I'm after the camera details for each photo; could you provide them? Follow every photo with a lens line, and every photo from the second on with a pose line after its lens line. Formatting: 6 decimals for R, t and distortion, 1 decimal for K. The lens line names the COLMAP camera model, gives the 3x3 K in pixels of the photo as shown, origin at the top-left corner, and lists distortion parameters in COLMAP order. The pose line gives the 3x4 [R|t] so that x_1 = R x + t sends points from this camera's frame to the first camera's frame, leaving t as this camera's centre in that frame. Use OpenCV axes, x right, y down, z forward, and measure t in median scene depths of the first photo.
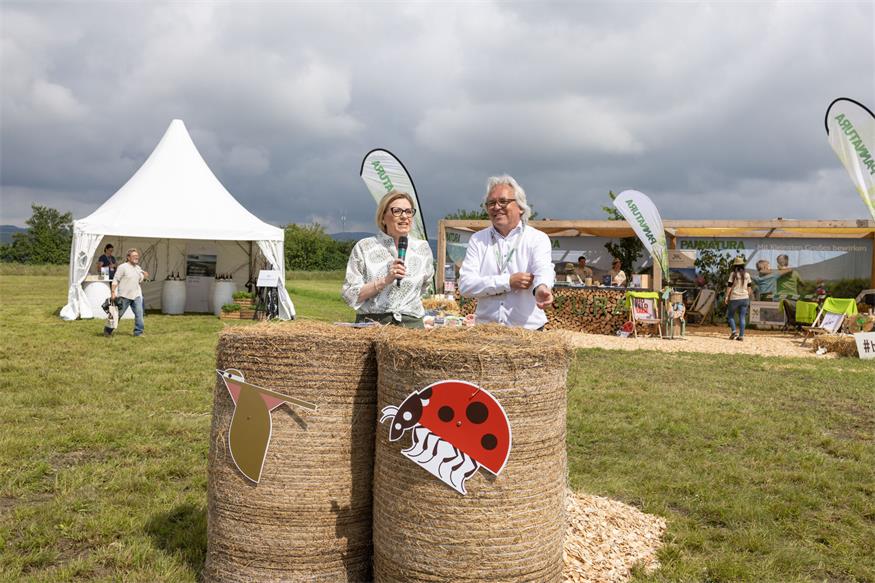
lens RADIAL K [[869.8, 0, 433.9], [0, 869.8, 288.4], [0, 0, 1]] dist [0.010306, 0.000000]
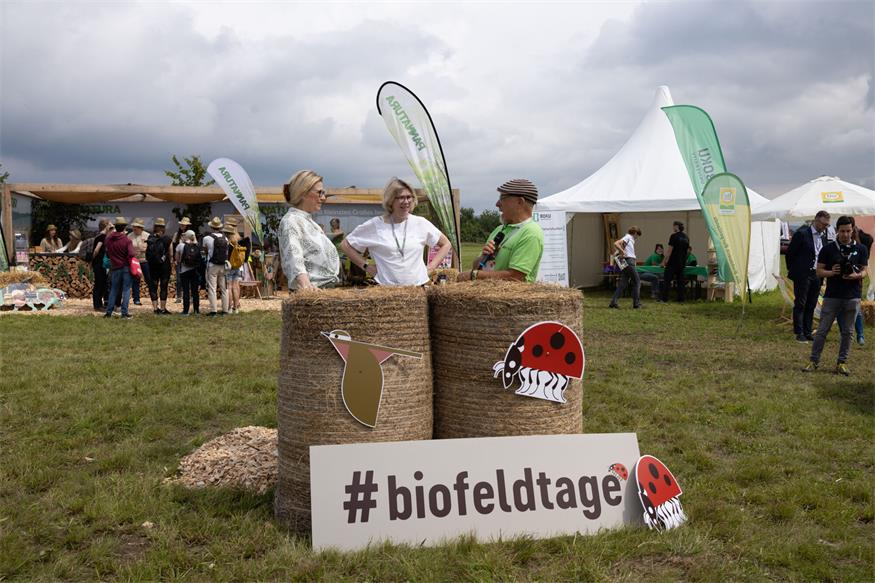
lens RADIAL K [[869.8, 0, 439.4], [0, 869.8, 296.4], [0, 0, 1]] dist [0.010306, 0.000000]
pose [[0.824159, -0.061081, 0.563055, -0.176679], [0.032637, 0.997637, 0.060453, -0.002928], [-0.565417, -0.031446, 0.824205, 0.005332]]
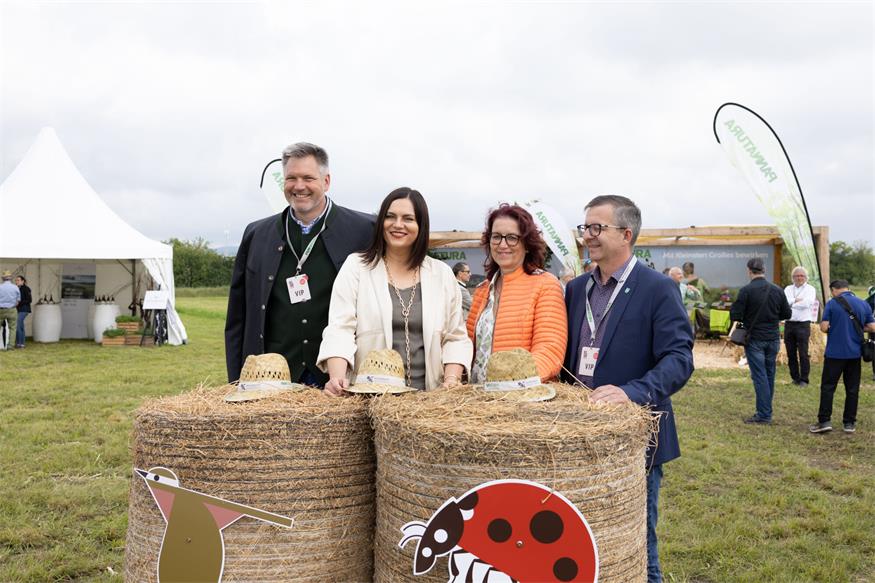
lens RADIAL K [[869.8, 0, 437.1], [0, 869.8, 283.6], [0, 0, 1]] dist [0.010306, 0.000000]
pose [[0.990877, -0.023562, 0.132697, -0.025220], [0.026013, 0.999521, -0.016768, -0.007592], [-0.132238, 0.020067, 0.991015, 0.072301]]
